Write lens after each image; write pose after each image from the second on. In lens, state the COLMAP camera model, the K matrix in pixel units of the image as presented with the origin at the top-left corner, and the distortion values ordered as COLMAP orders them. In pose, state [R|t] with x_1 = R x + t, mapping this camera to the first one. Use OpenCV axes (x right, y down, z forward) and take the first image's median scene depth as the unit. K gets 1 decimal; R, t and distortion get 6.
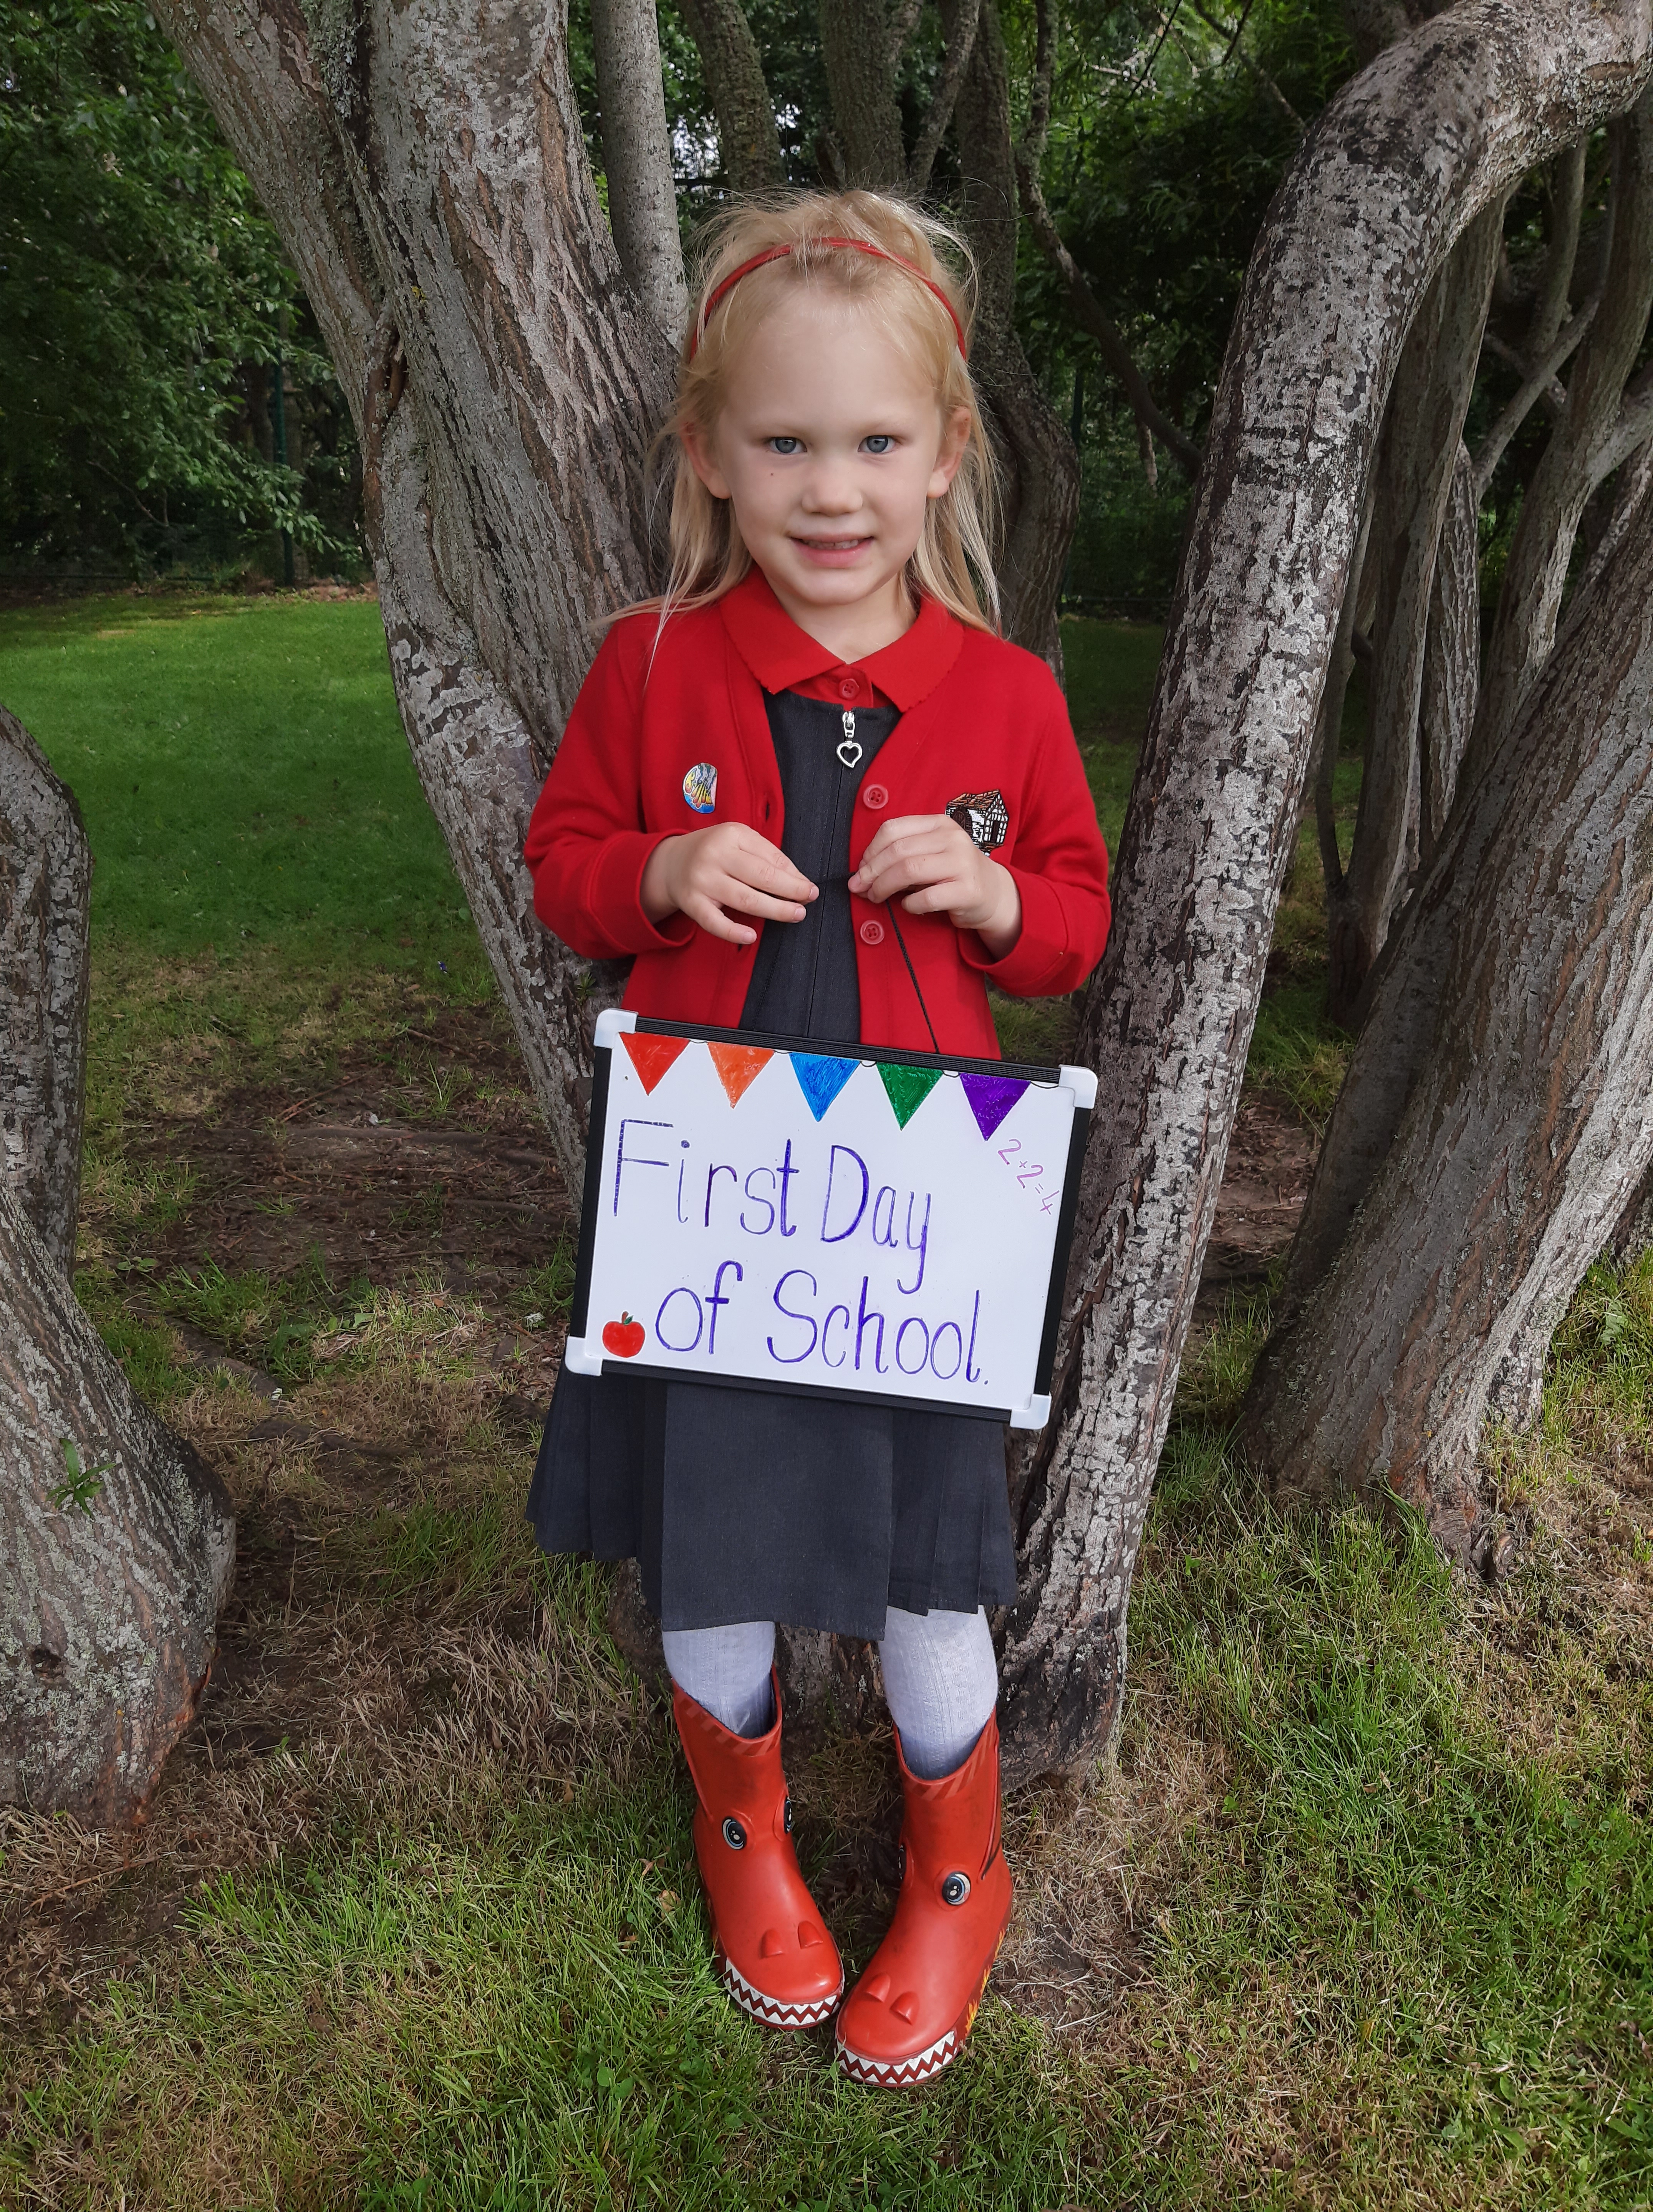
lens RADIAL K [[1713.3, 0, 829.5], [0, 1713.3, 1139.1], [0, 0, 1]] dist [0.070823, -0.147152]
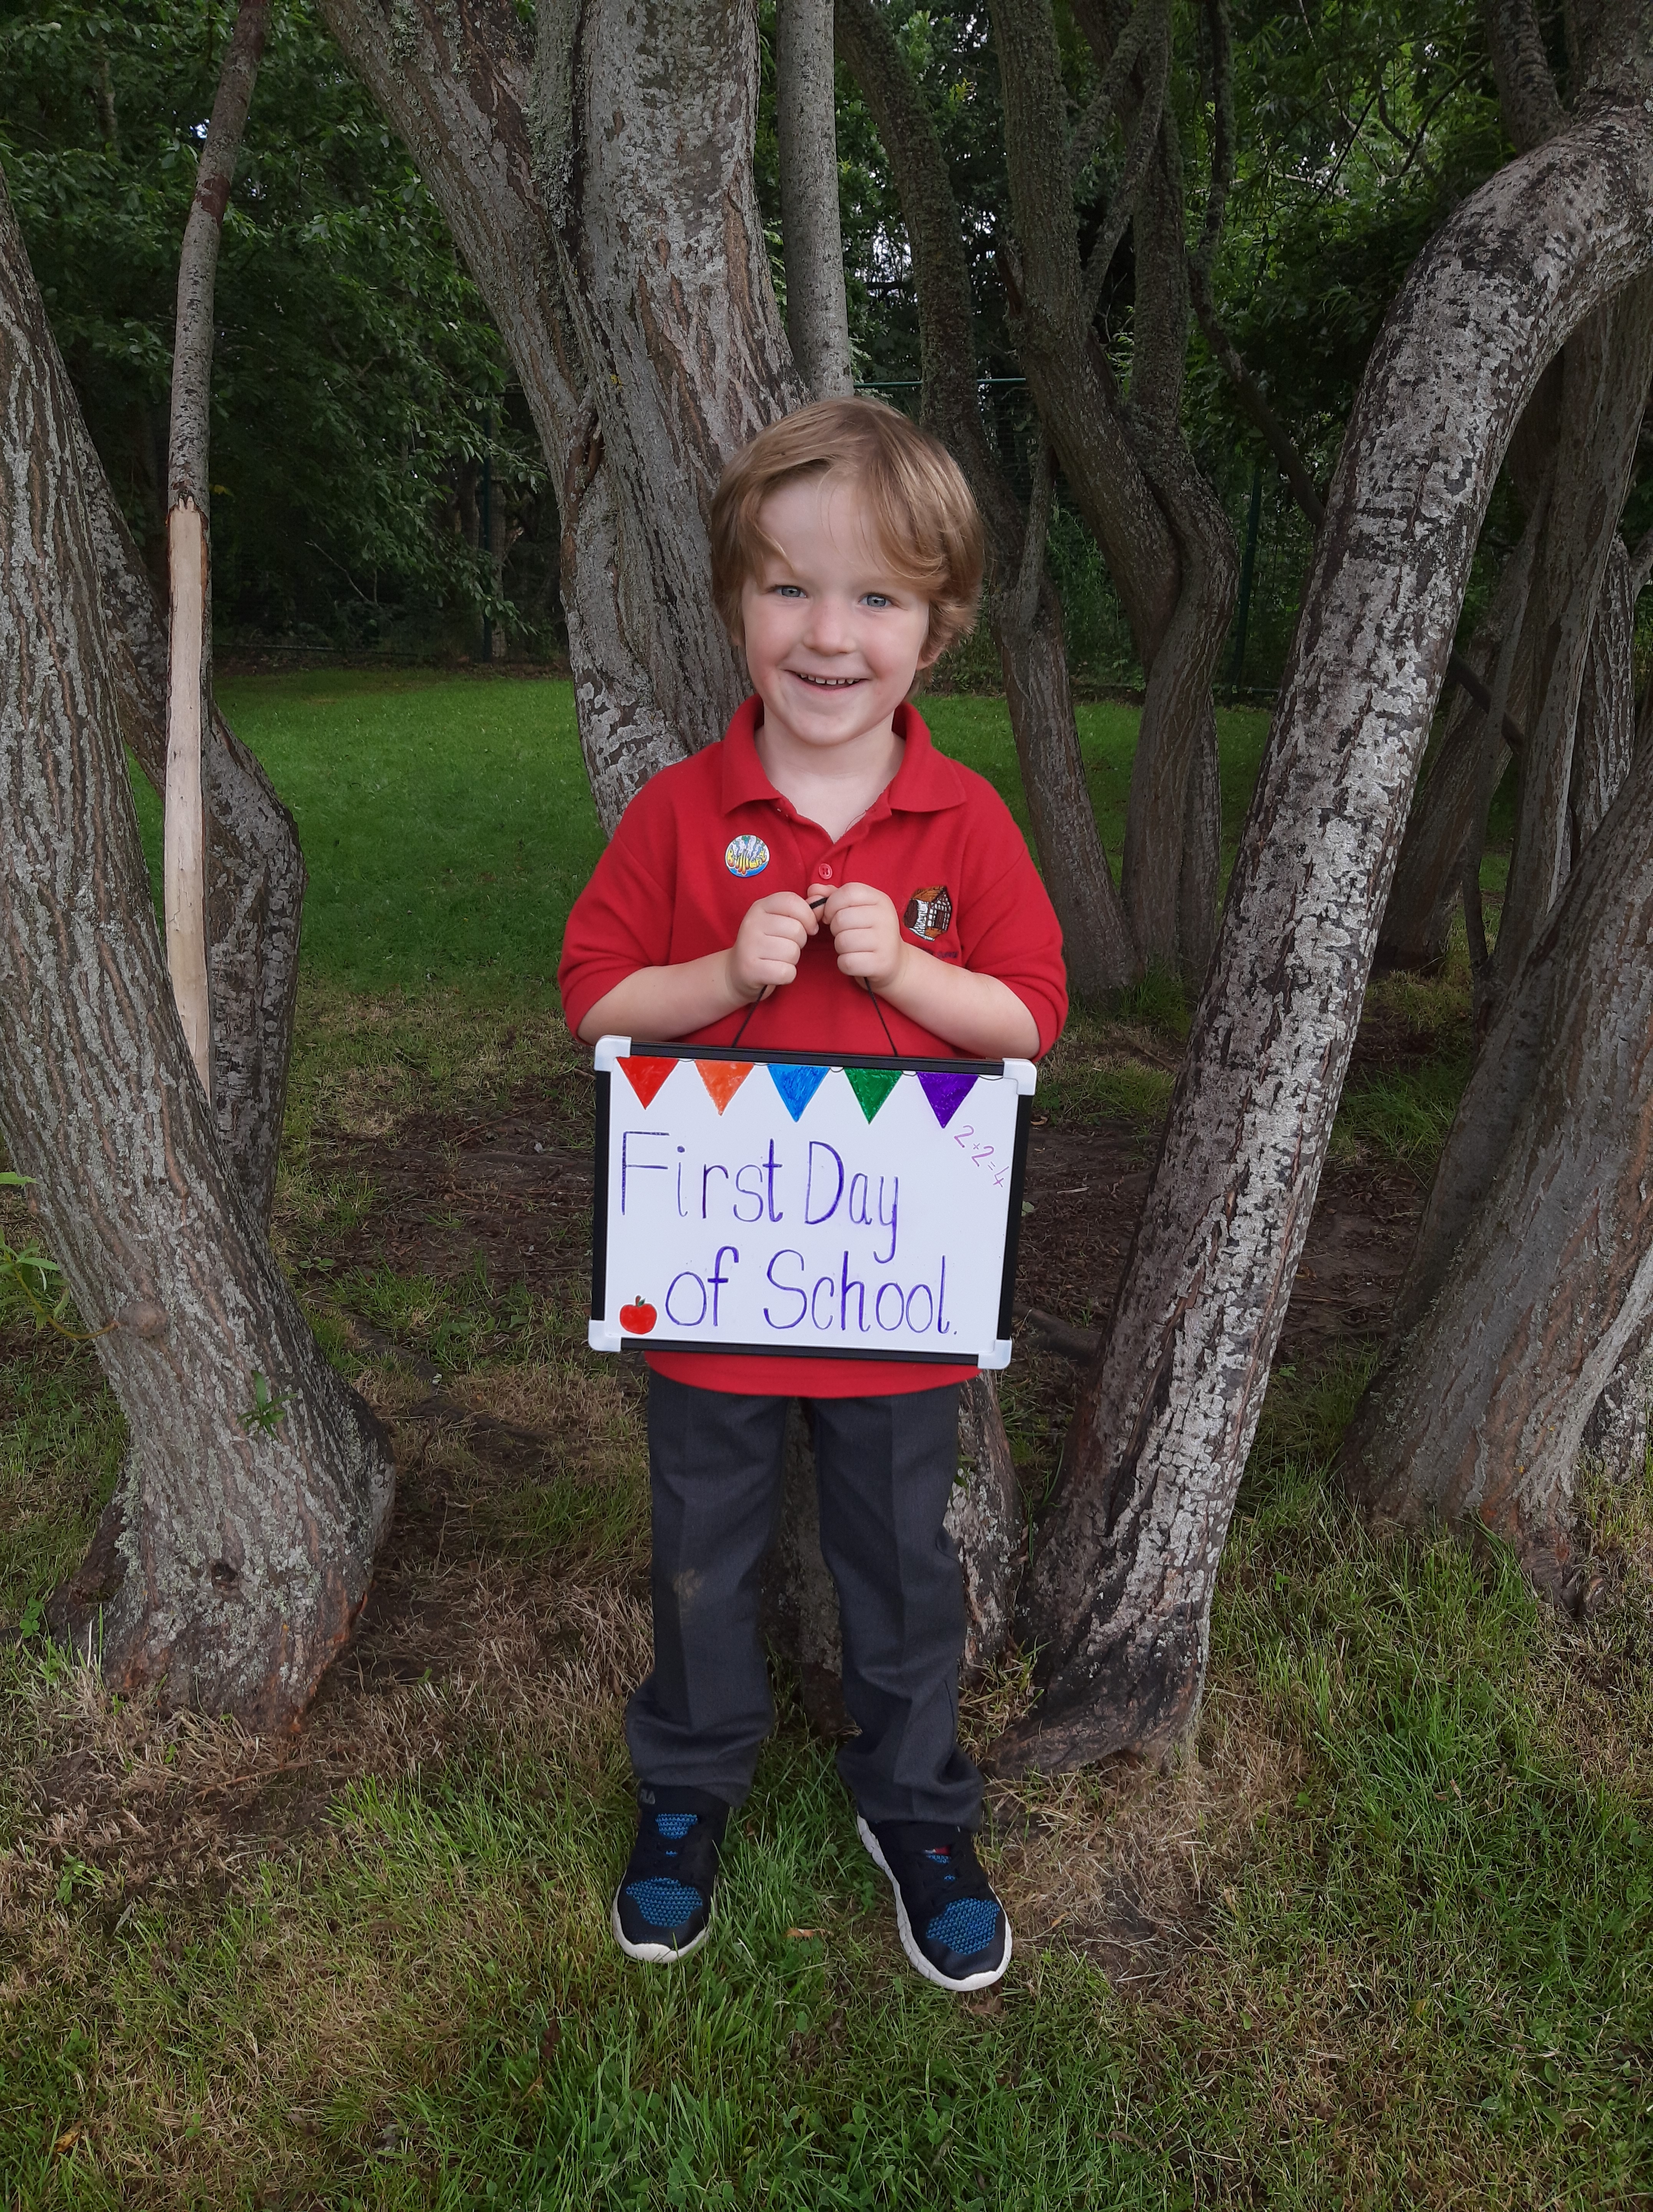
lens RADIAL K [[1702.9, 0, 838.0], [0, 1702.9, 1137.3], [0, 0, 1]] dist [0.073346, -0.148888]
pose [[0.995279, 0.044447, -0.086278, 0.025608], [-0.048393, 0.997850, -0.044188, 0.048016], [0.084129, 0.048155, 0.995291, -0.086759]]
